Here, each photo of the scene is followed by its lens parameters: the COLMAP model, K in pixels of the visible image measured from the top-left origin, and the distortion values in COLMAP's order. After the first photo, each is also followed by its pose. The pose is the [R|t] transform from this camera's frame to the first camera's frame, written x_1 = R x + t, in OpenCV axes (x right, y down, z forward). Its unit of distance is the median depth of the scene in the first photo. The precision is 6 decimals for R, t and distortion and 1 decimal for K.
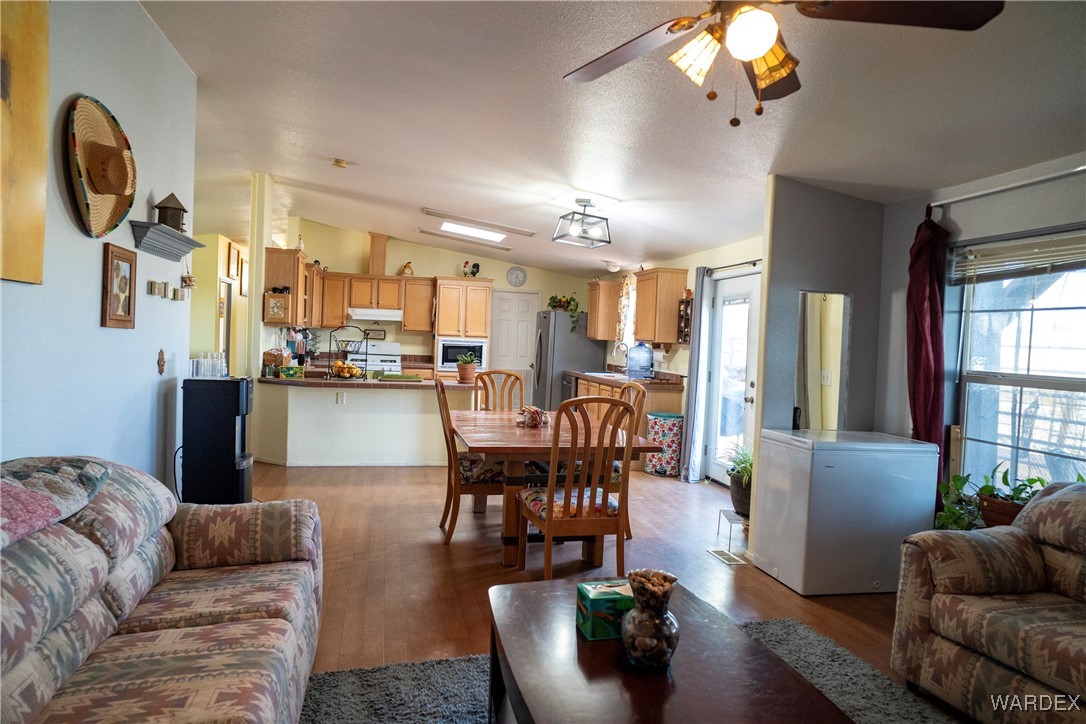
lens RADIAL K [[656.7, 0, 586.8], [0, 656.7, 360.3], [0, 0, 1]] dist [-0.087069, 0.050267]
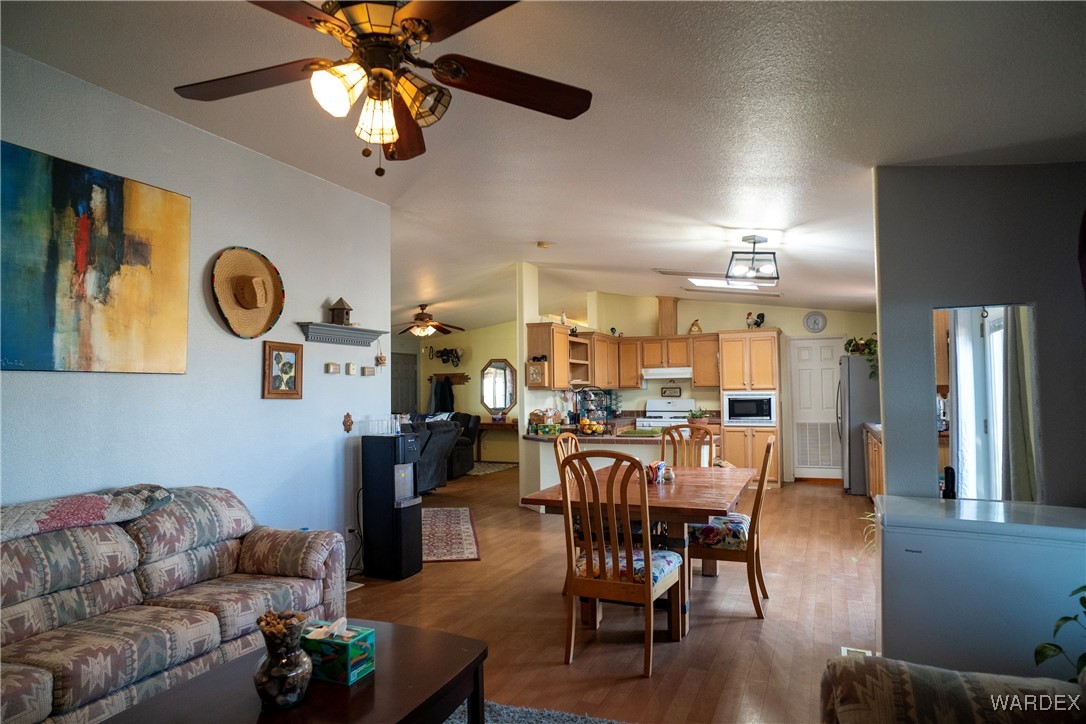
lens RADIAL K [[656.7, 0, 586.8], [0, 656.7, 360.3], [0, 0, 1]] dist [-0.087069, 0.050267]
pose [[0.793847, -0.078738, -0.602999, 0.557568], [0.027010, 0.995169, -0.094388, 0.014128], [0.607518, 0.058642, 0.792138, 0.220887]]
